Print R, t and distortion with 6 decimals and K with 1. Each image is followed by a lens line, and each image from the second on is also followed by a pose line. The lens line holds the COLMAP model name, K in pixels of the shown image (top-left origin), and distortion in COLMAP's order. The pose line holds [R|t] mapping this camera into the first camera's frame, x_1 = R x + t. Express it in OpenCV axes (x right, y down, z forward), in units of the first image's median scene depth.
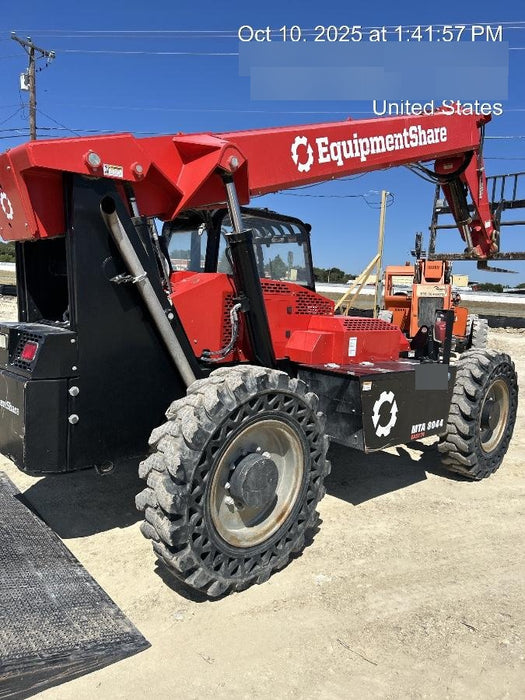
lens RADIAL K [[528.3, 0, 265.1], [0, 528.3, 351.7], [0, 0, 1]] dist [0.017364, -0.006088]
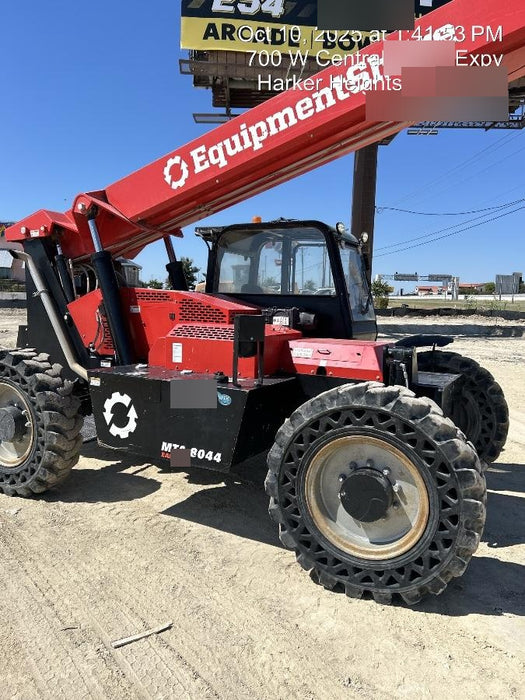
lens RADIAL K [[528.3, 0, 265.1], [0, 528.3, 351.7], [0, 0, 1]] dist [0.017364, -0.006088]
pose [[0.308129, 0.053324, -0.949849, 1.126994], [-0.109411, 0.993789, 0.020298, -0.047735], [0.945032, 0.097670, 0.312050, 0.832232]]
